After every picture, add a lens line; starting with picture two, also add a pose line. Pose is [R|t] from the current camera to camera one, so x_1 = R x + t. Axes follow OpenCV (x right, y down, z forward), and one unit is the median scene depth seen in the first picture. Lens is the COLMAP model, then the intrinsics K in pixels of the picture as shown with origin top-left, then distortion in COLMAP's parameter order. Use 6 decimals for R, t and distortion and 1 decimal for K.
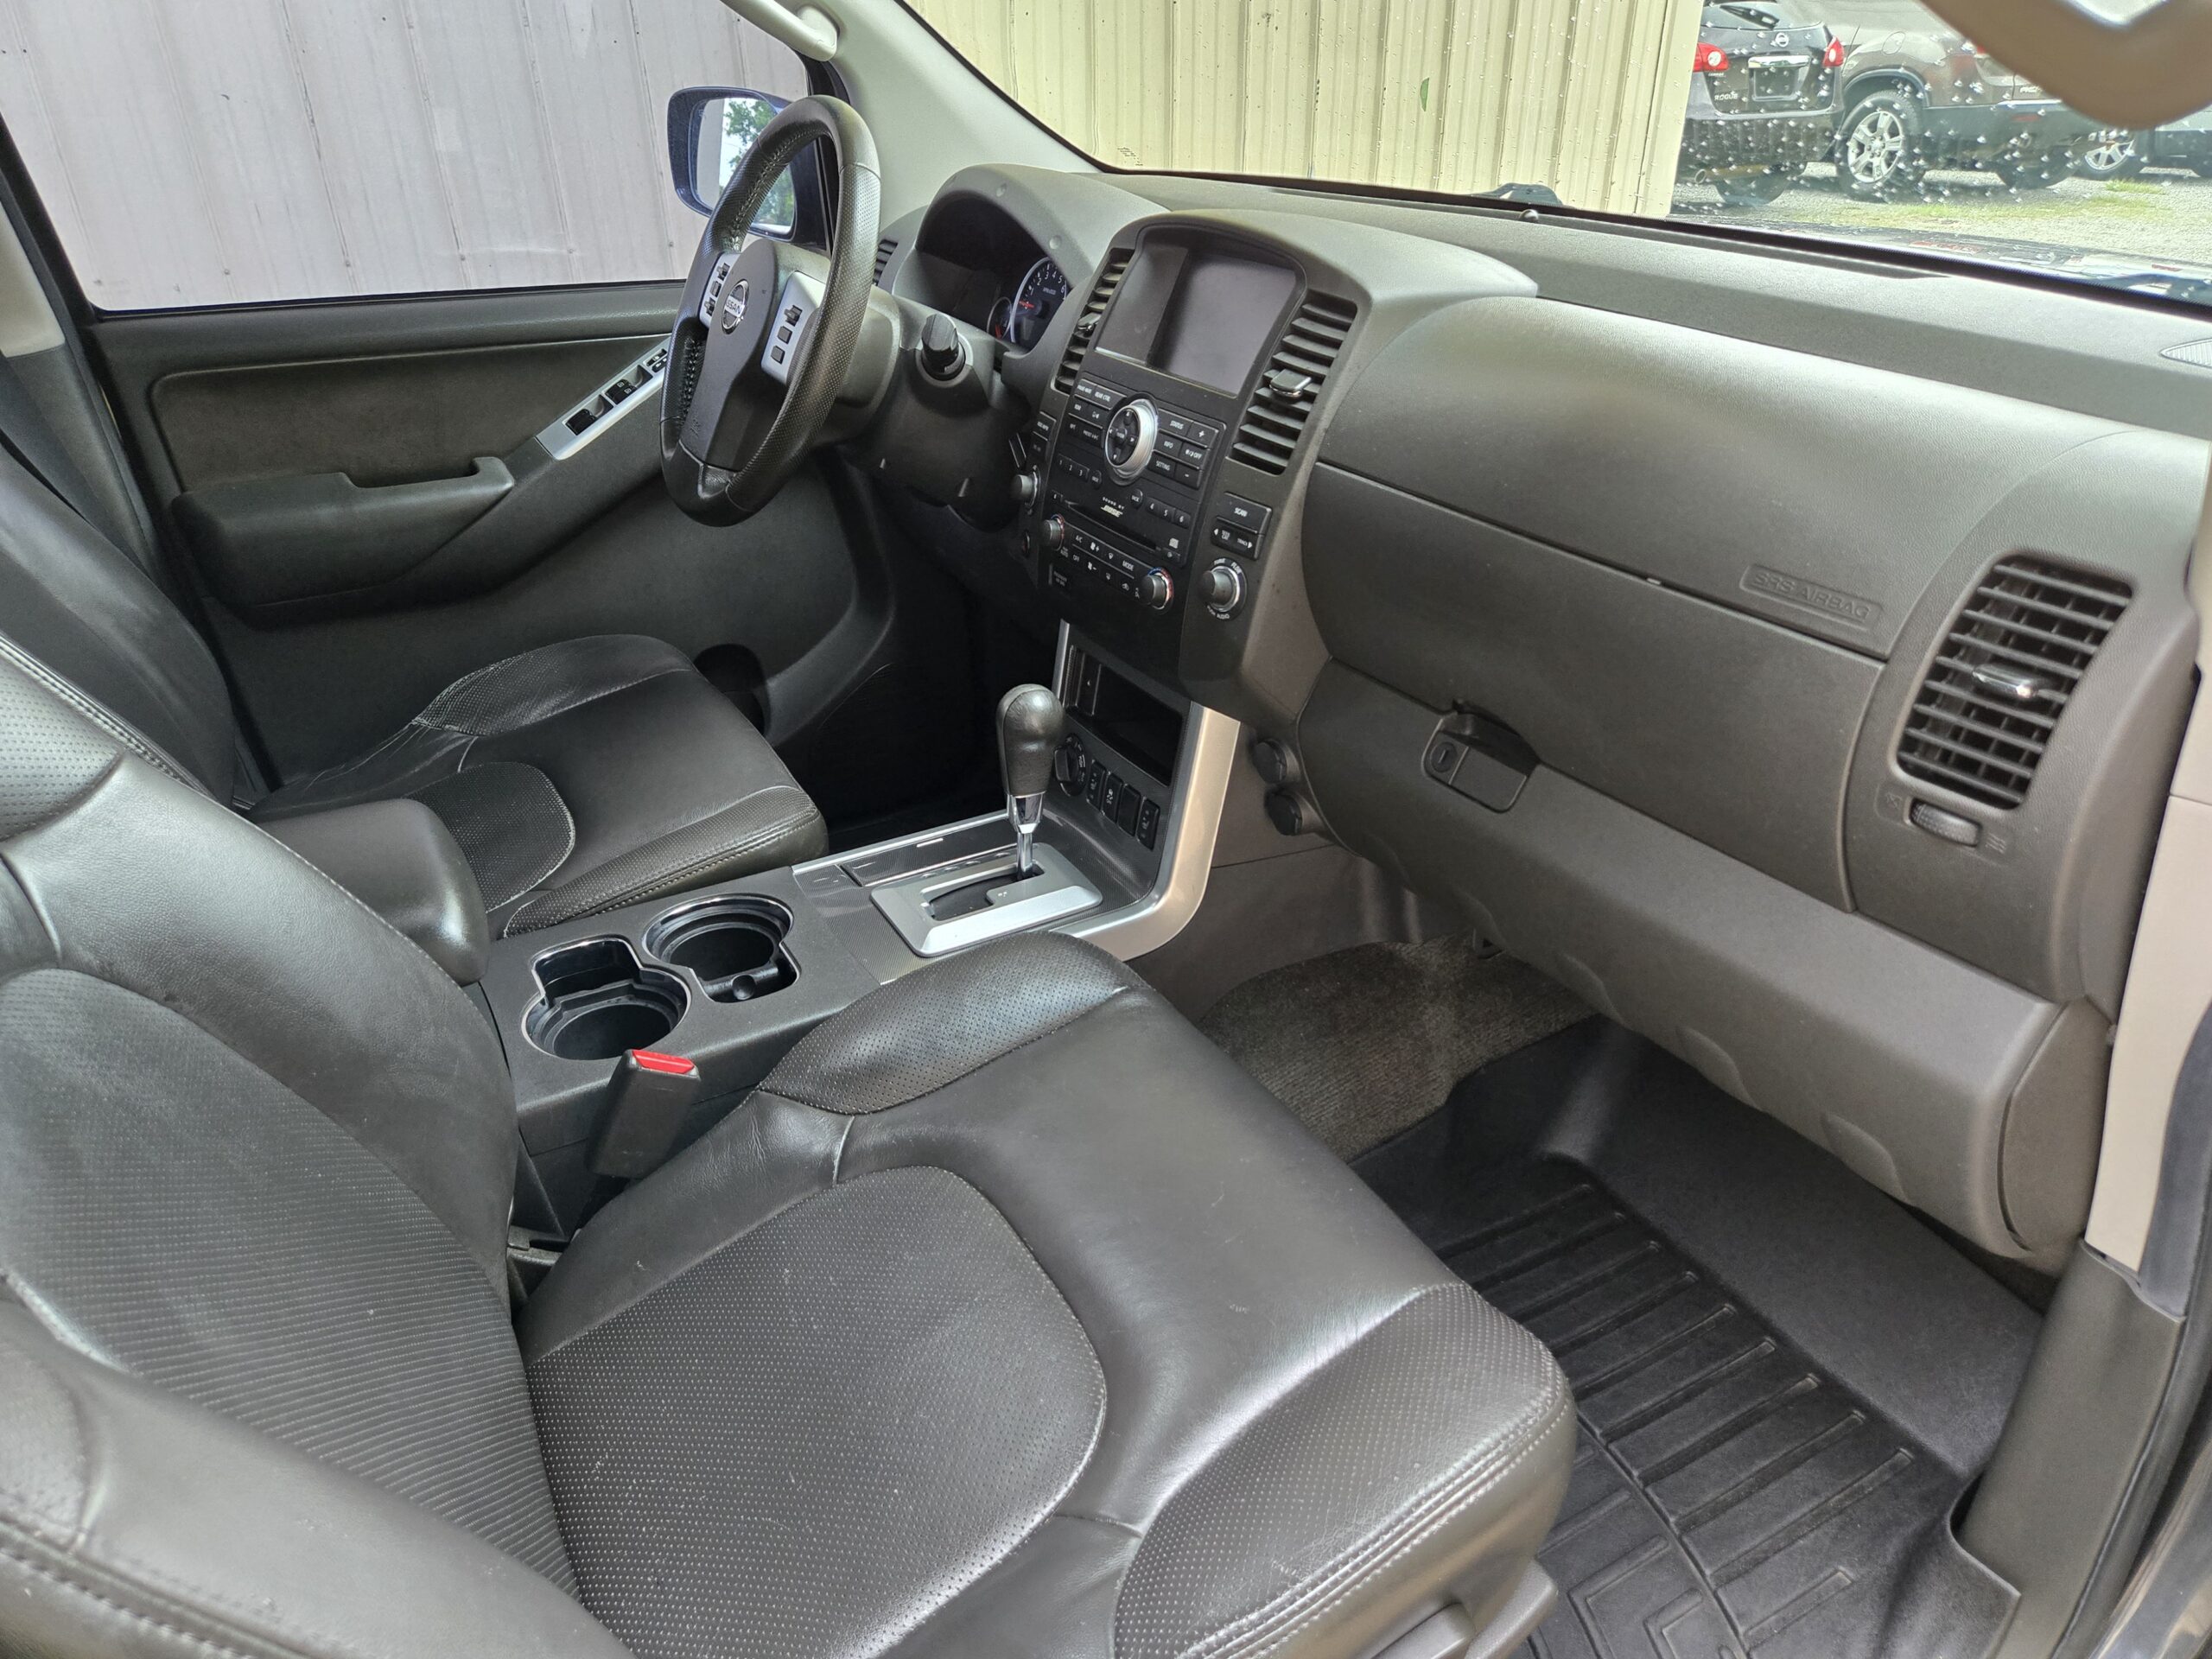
lens RADIAL K [[1518.9, 0, 1093.2], [0, 1518.9, 827.4], [0, 0, 1]] dist [0.059853, -0.058471]
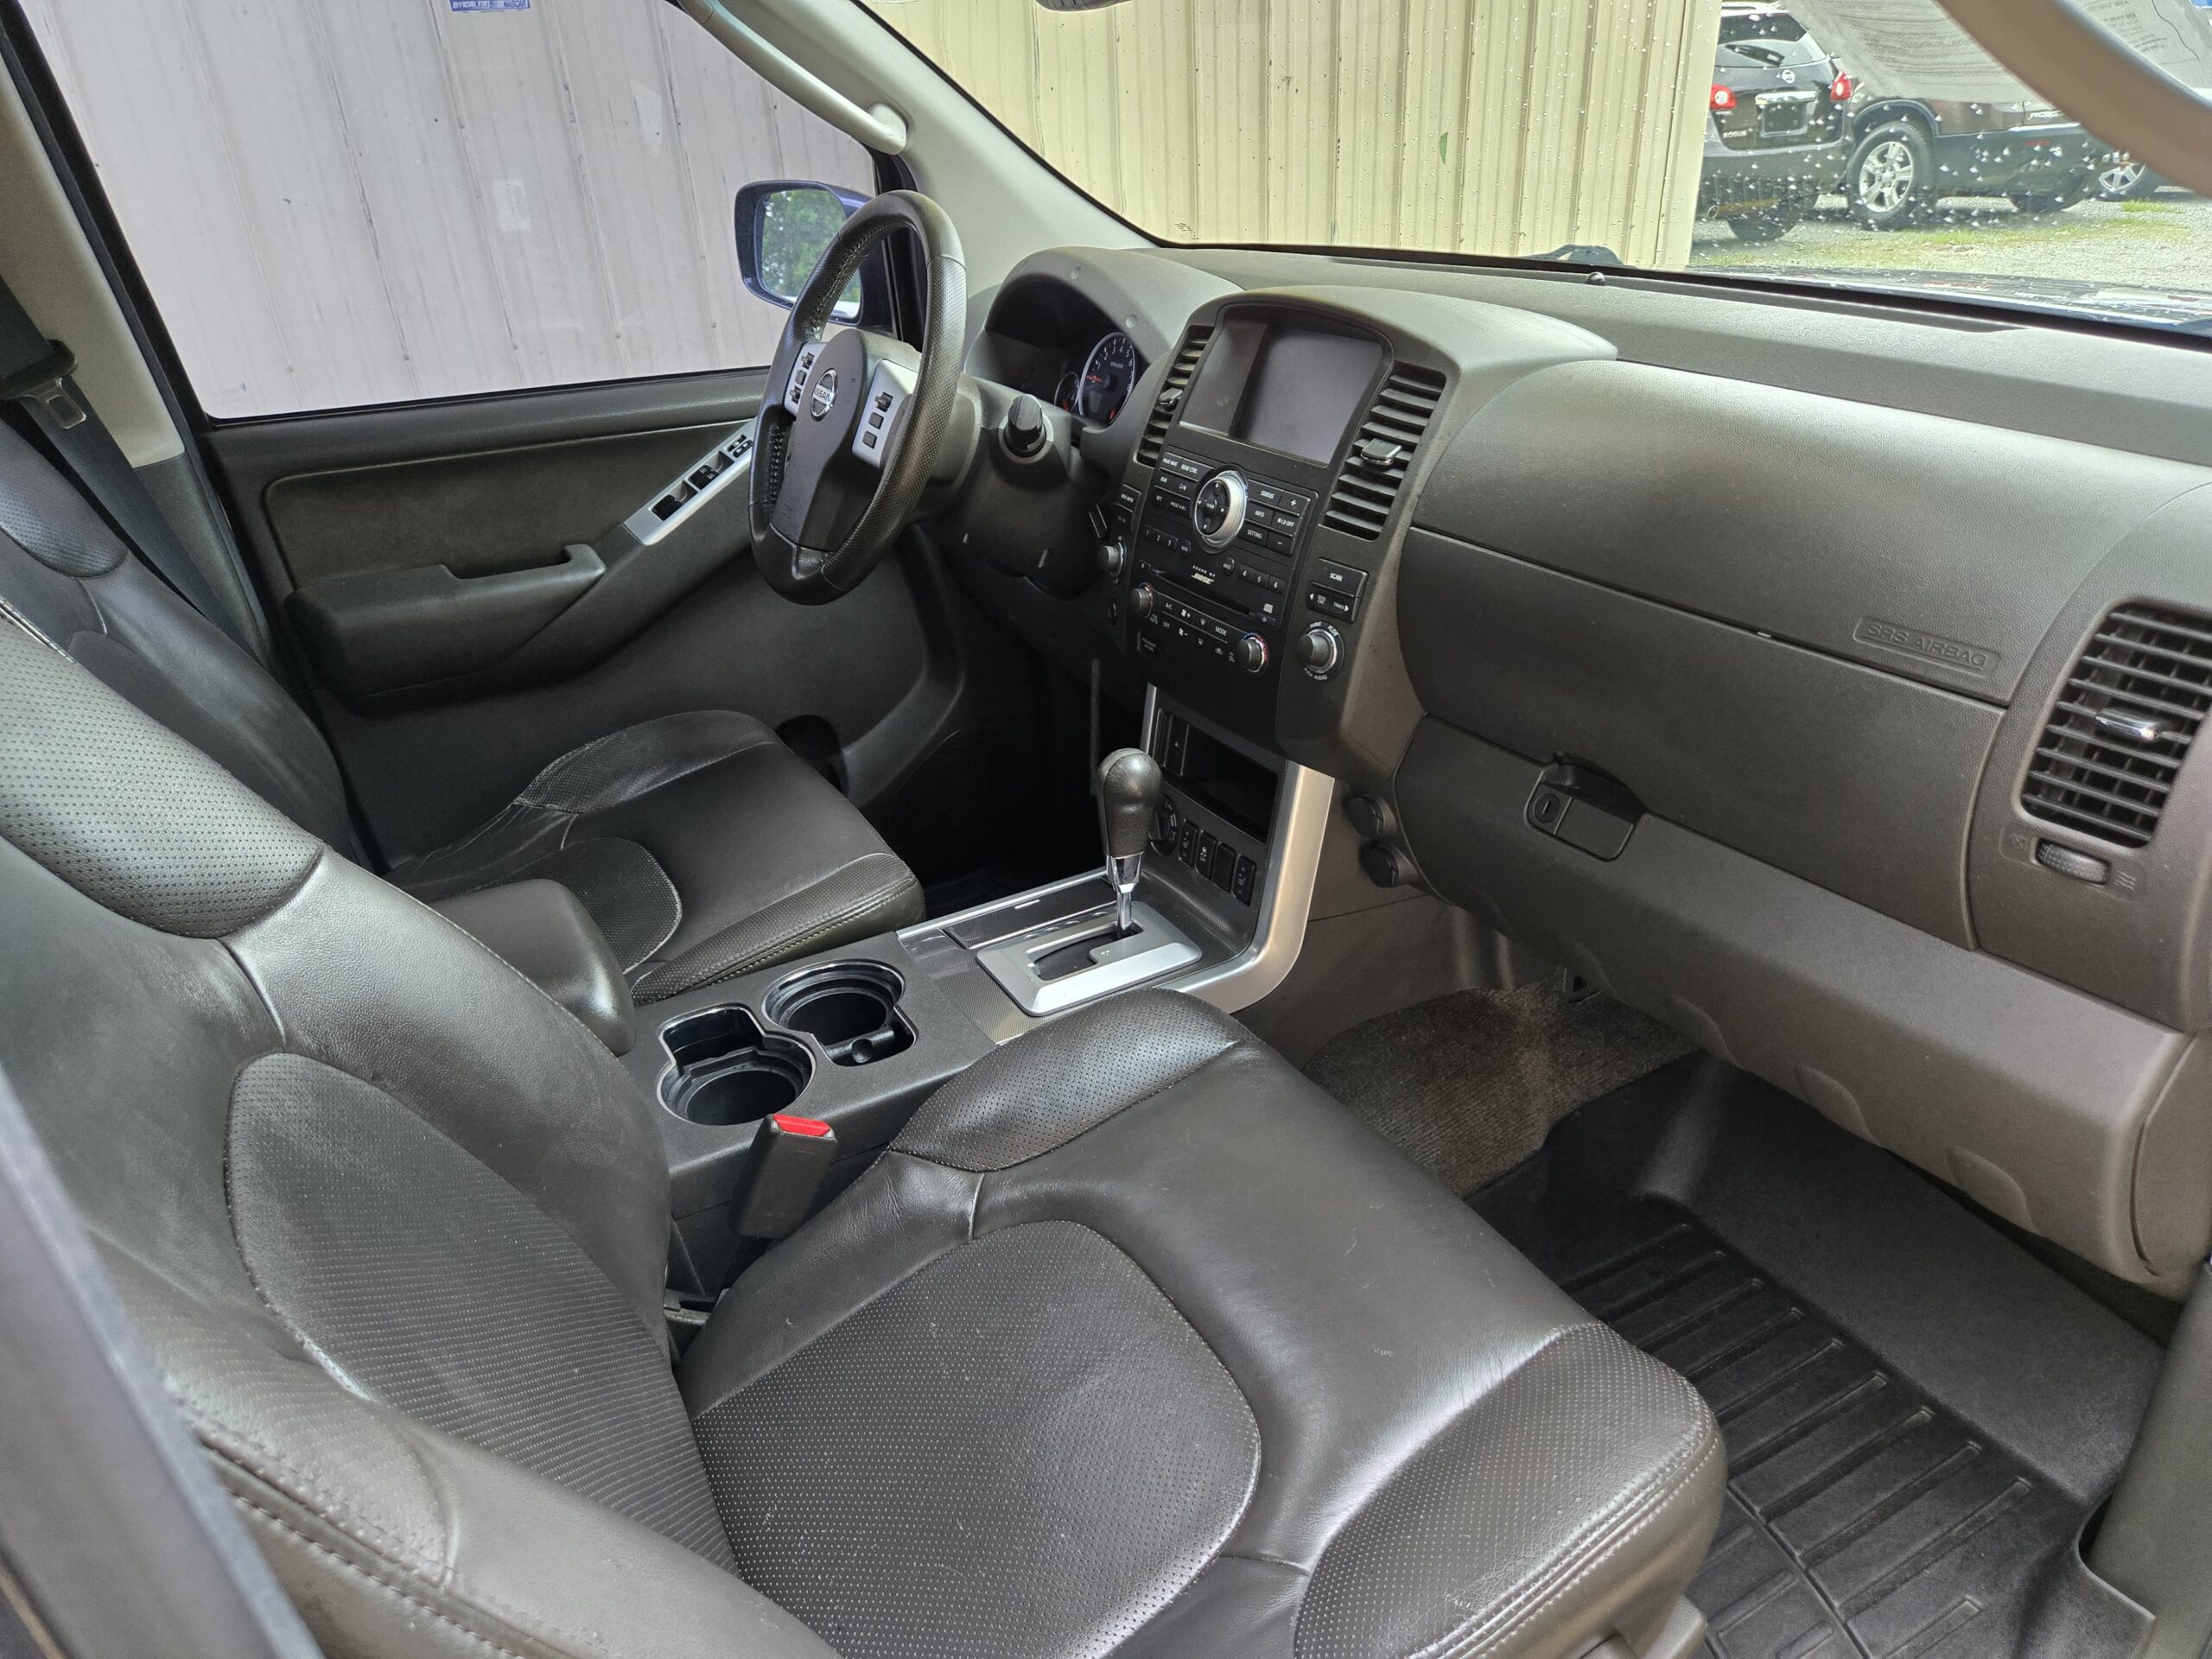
lens RADIAL K [[1518.9, 0, 1084.4], [0, 1518.9, 844.7], [0, 0, 1]] dist [0.059853, -0.058471]
pose [[0.999295, -0.030831, -0.021421, -0.061838], [0.030335, 0.999273, -0.023087, -0.007325], [0.022117, 0.022421, 0.999504, -0.036359]]
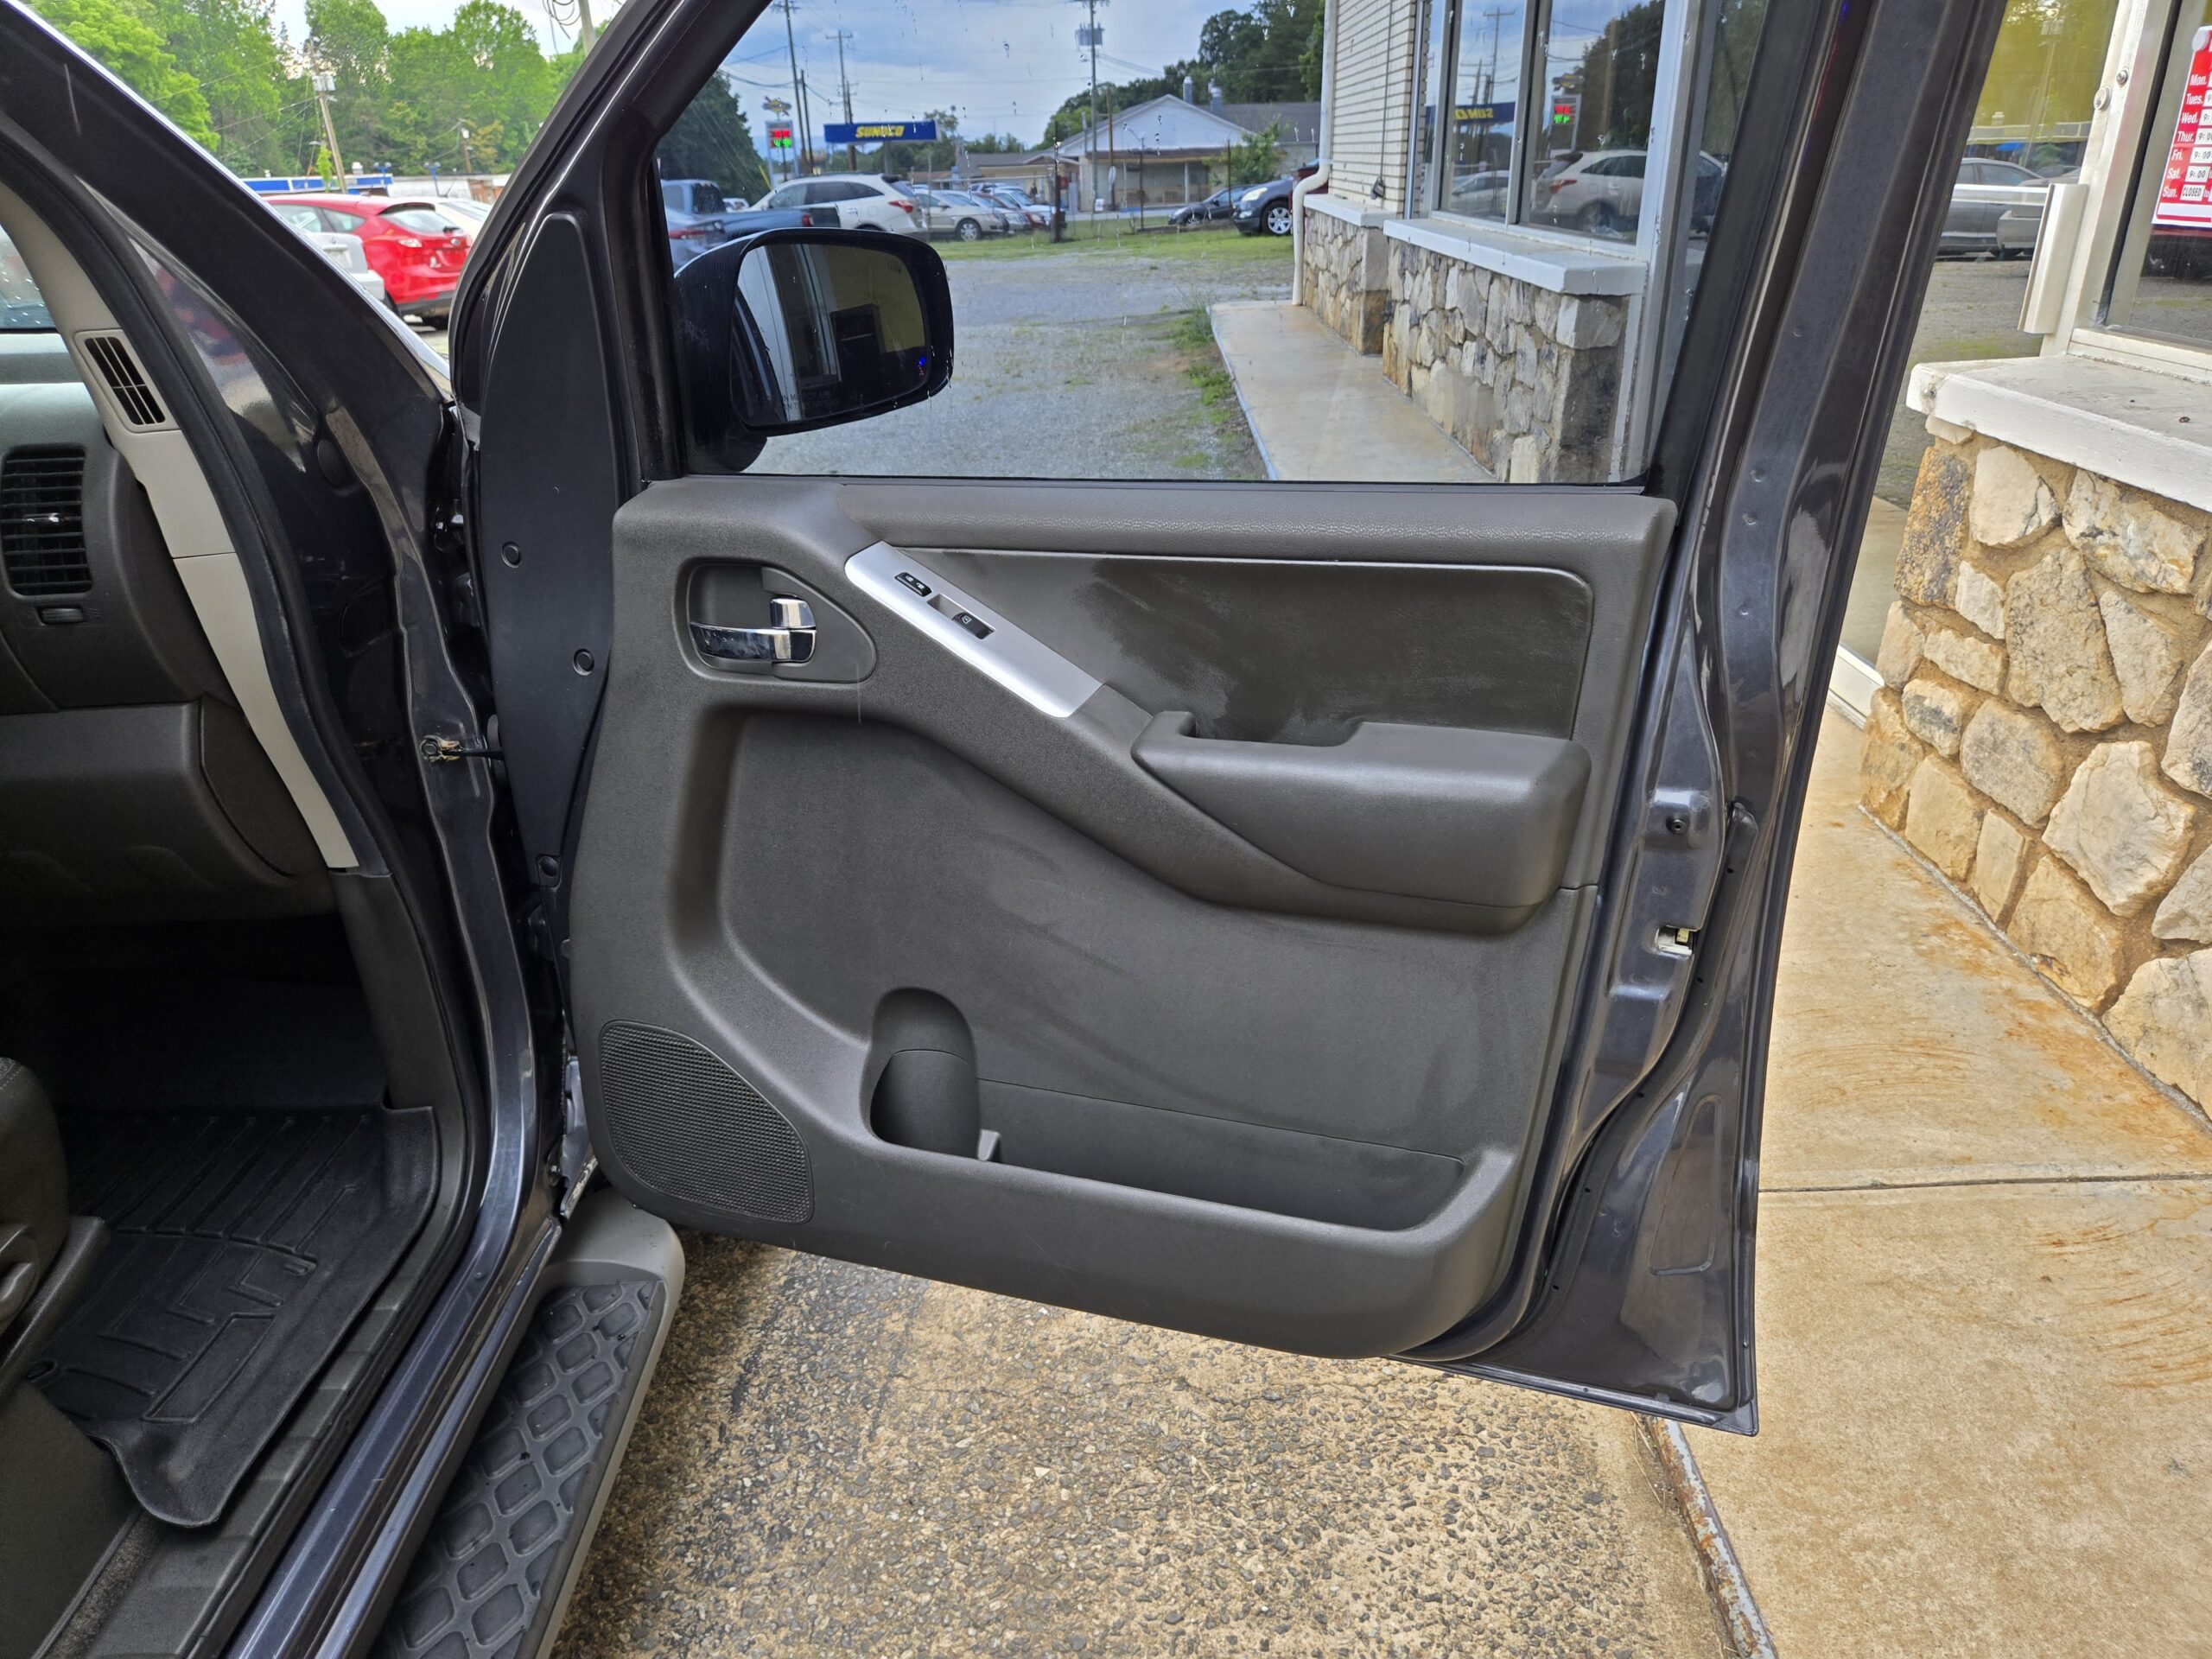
lens RADIAL K [[1518.9, 0, 1123.0], [0, 1518.9, 852.4], [0, 0, 1]] dist [0.059853, -0.058471]
pose [[0.491927, -0.367106, 0.789456, -0.195236], [0.432166, 0.890121, 0.144625, 0.332325], [-0.755804, 0.270031, 0.596526, -0.535343]]
